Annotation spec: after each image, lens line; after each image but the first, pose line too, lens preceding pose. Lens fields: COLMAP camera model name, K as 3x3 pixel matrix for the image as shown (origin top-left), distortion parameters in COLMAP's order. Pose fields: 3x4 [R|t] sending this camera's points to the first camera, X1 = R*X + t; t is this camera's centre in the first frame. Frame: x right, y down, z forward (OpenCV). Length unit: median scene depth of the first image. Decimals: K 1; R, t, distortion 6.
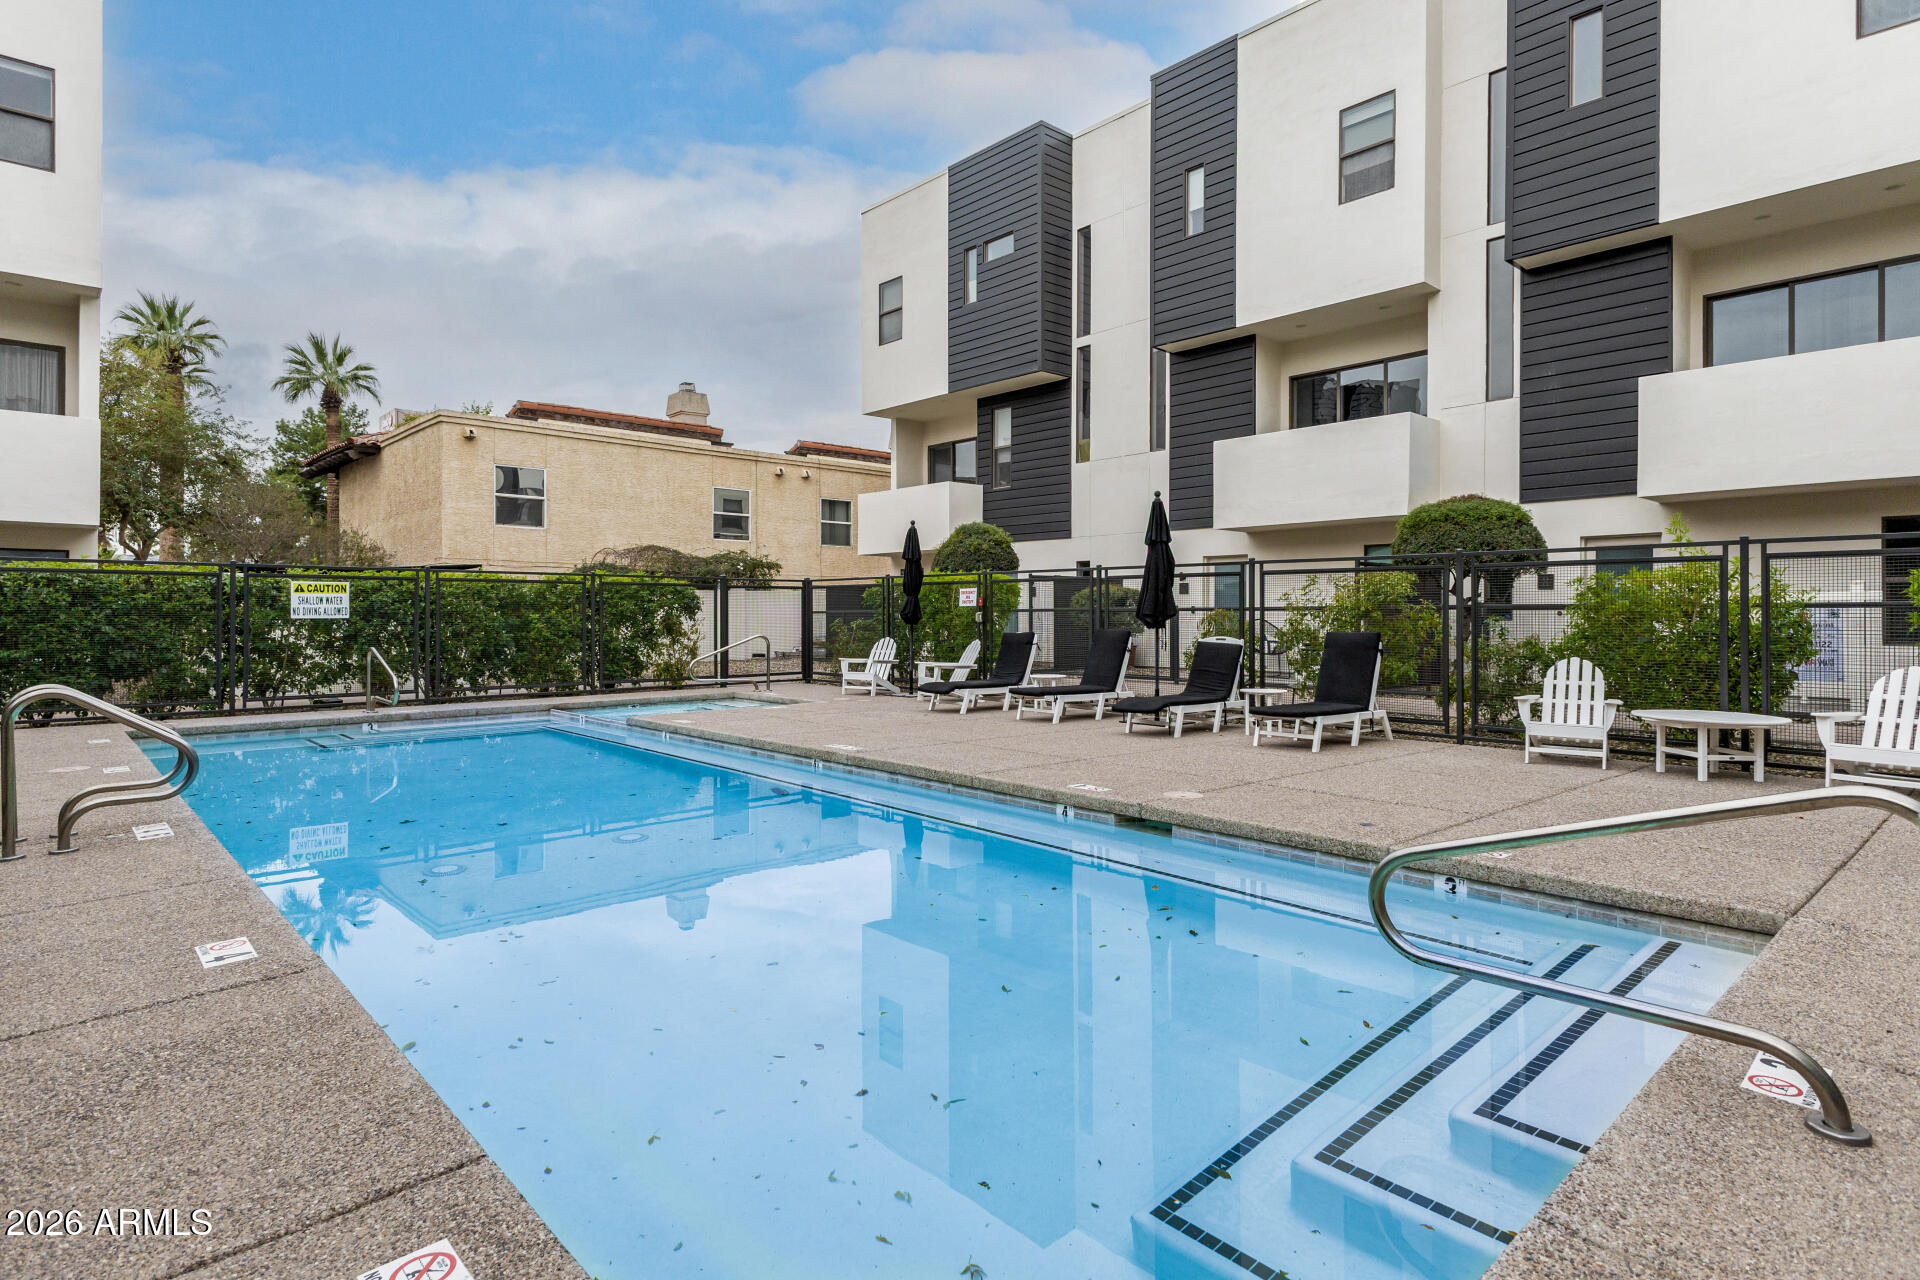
lens RADIAL K [[970.4, 0, 991.3], [0, 970.4, 624.1], [0, 0, 1]] dist [0.024001, 0.000055]
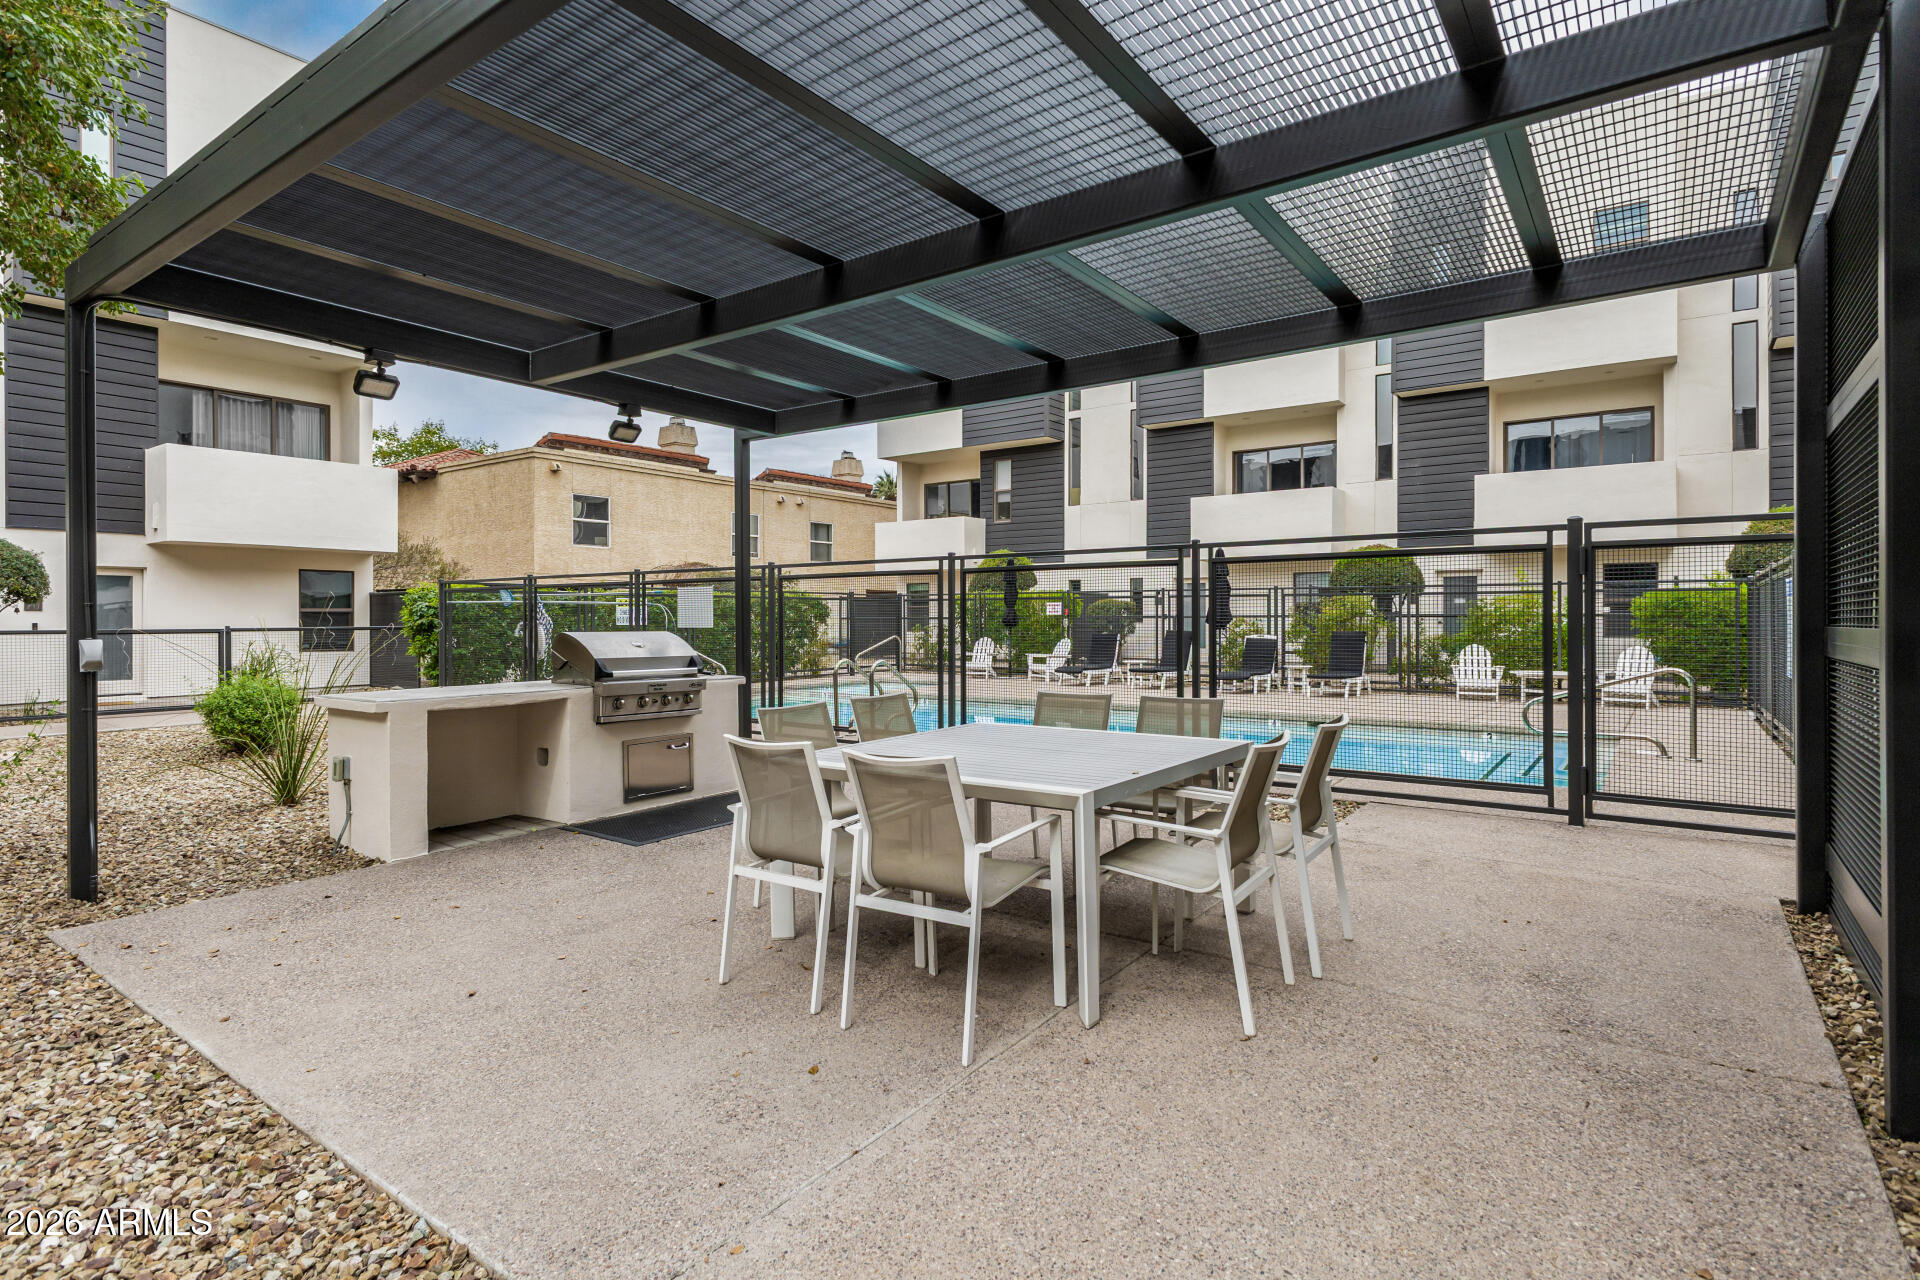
lens RADIAL K [[970.4, 0, 959.1], [0, 970.4, 635.2], [0, 0, 1]] dist [0.024001, 0.000055]
pose [[0.980747, -0.005305, 0.195210, -0.349562], [0.003809, 0.999960, 0.008034, -0.000421], [-0.195244, -0.007135, 0.980729, -0.299859]]
